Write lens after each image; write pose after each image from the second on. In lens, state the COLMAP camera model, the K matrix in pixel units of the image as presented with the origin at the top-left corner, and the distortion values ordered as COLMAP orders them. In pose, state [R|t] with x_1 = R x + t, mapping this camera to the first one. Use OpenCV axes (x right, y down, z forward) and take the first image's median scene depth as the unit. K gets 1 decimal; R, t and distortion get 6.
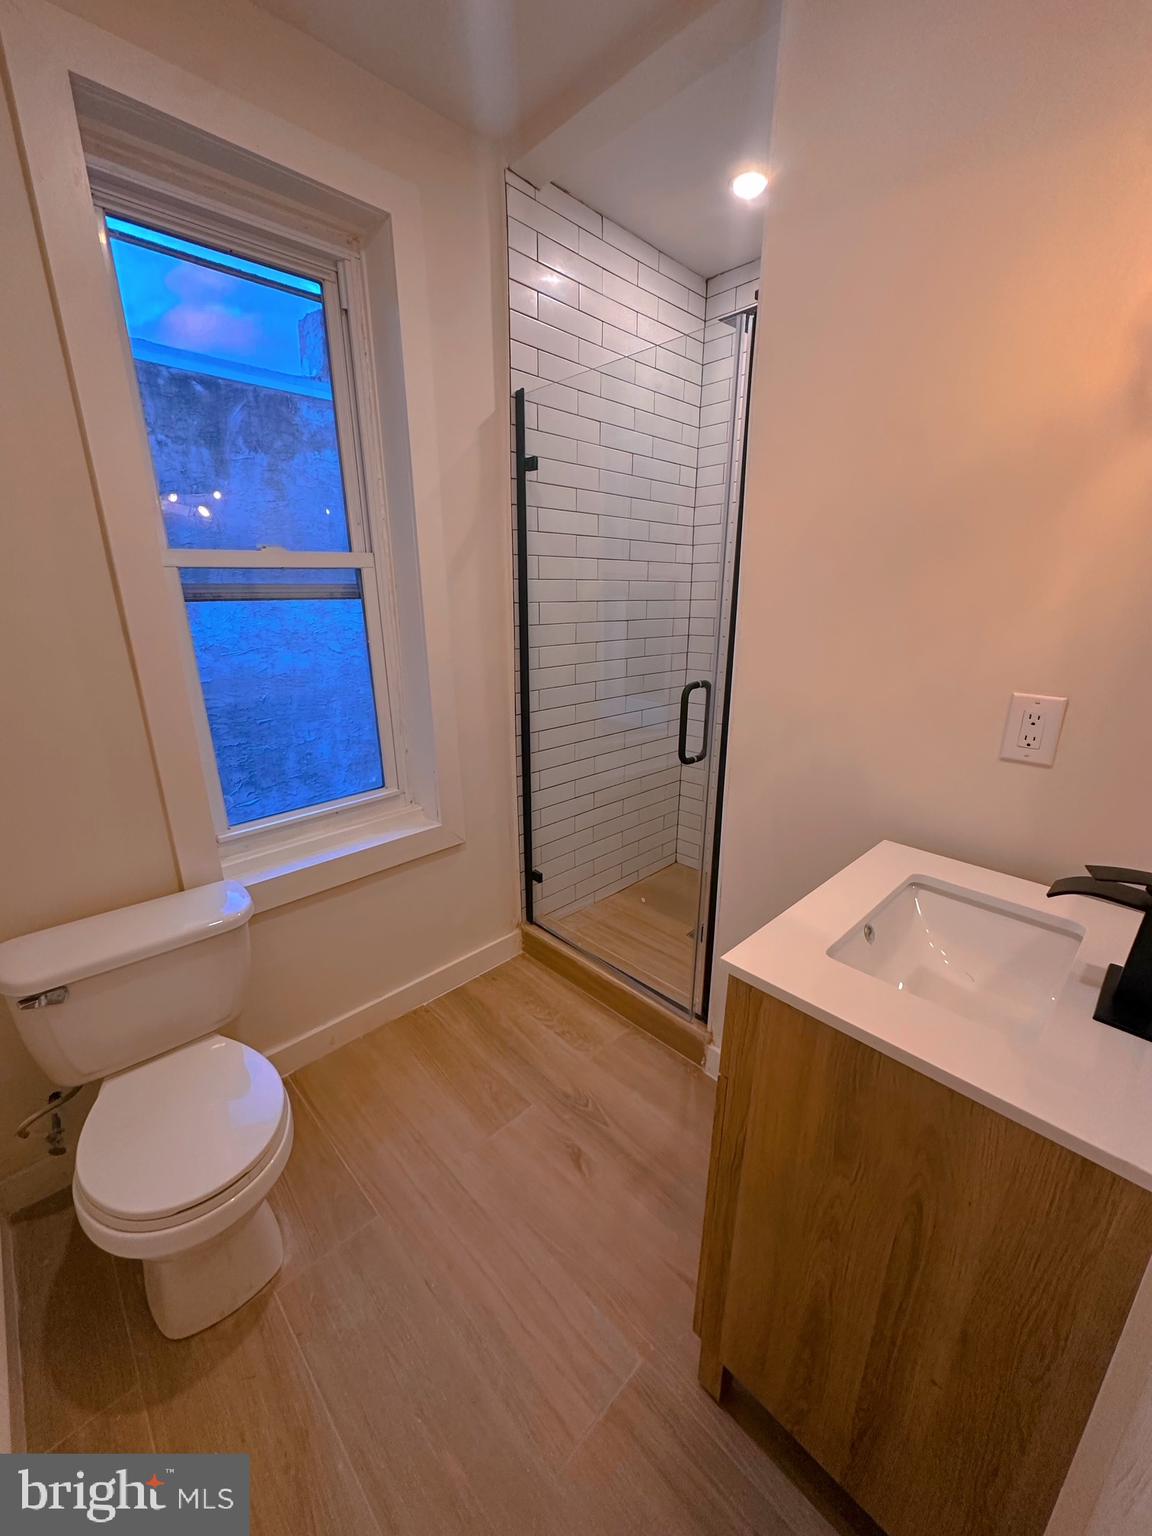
lens RADIAL K [[613.9, 0, 581.8], [0, 613.9, 772.9], [0, 0, 1]] dist [-0.003464, -0.000040]
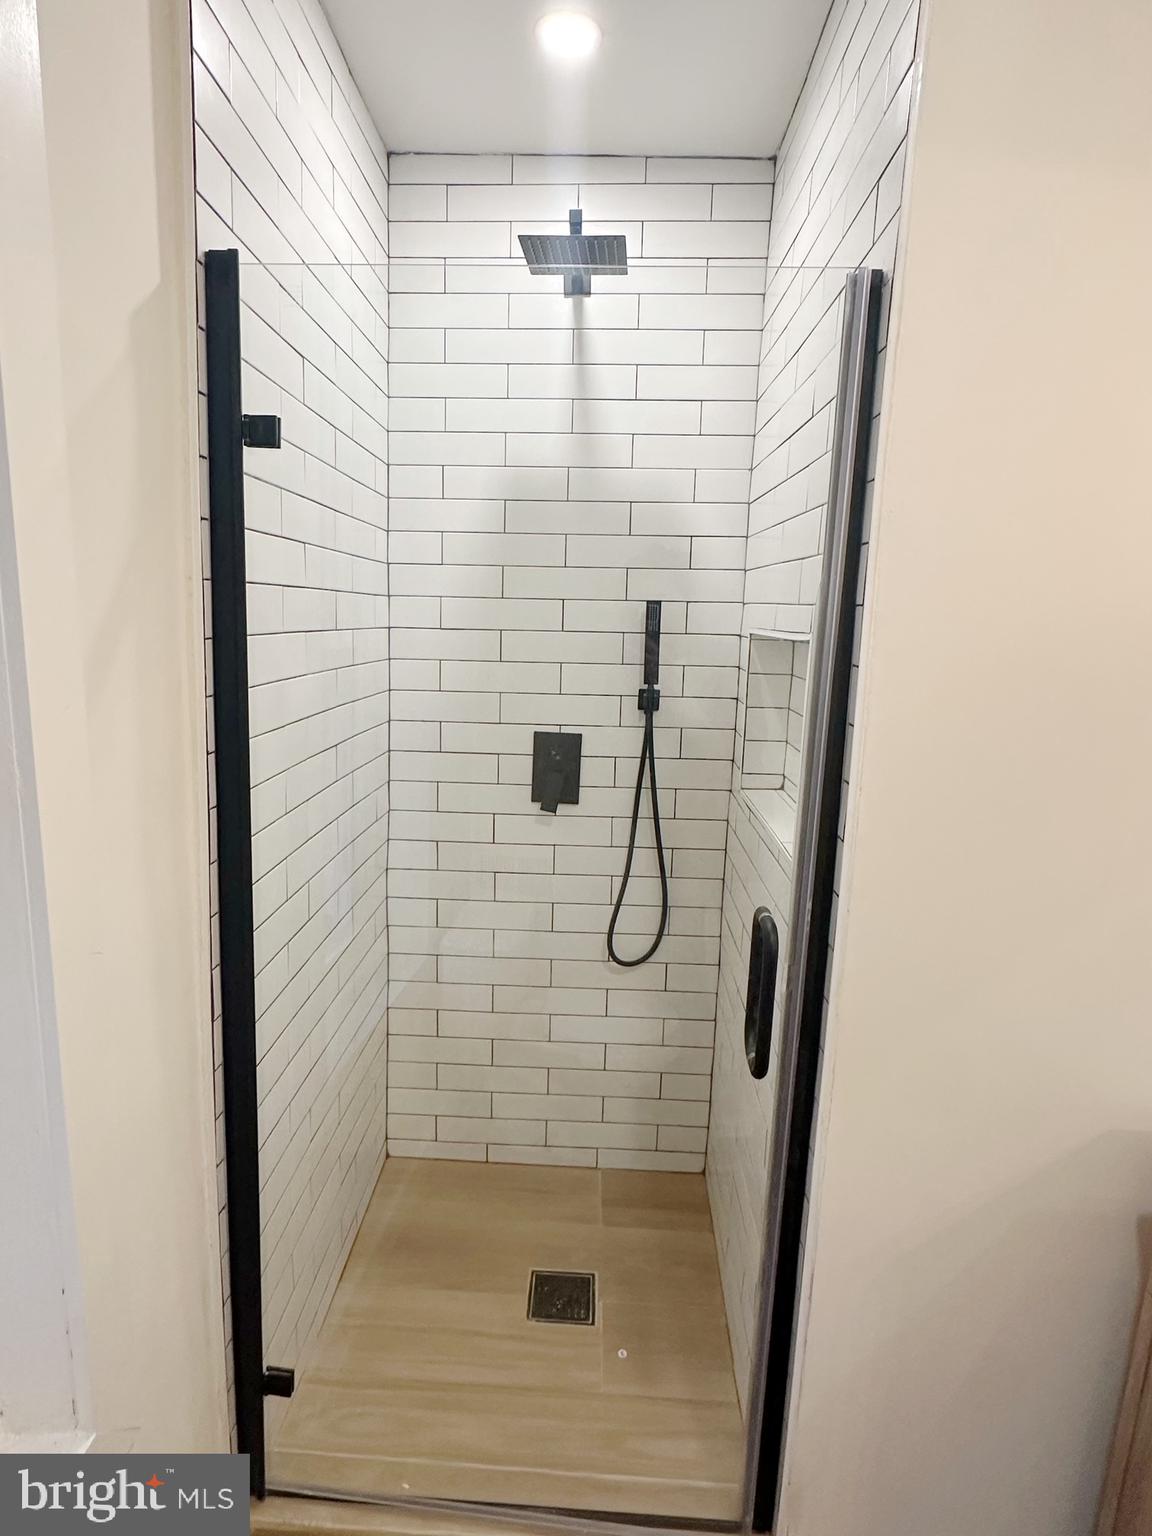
lens RADIAL K [[870.5, 0, 564.3], [0, 870.5, 768.8], [0, 0, 1]] dist [-0.000169, 0.000167]
pose [[0.747874, -0.104854, 0.655507, -0.323450], [0.176623, 0.983284, -0.044227, -0.212128], [-0.639913, 0.148854, 0.753893, 0.448227]]
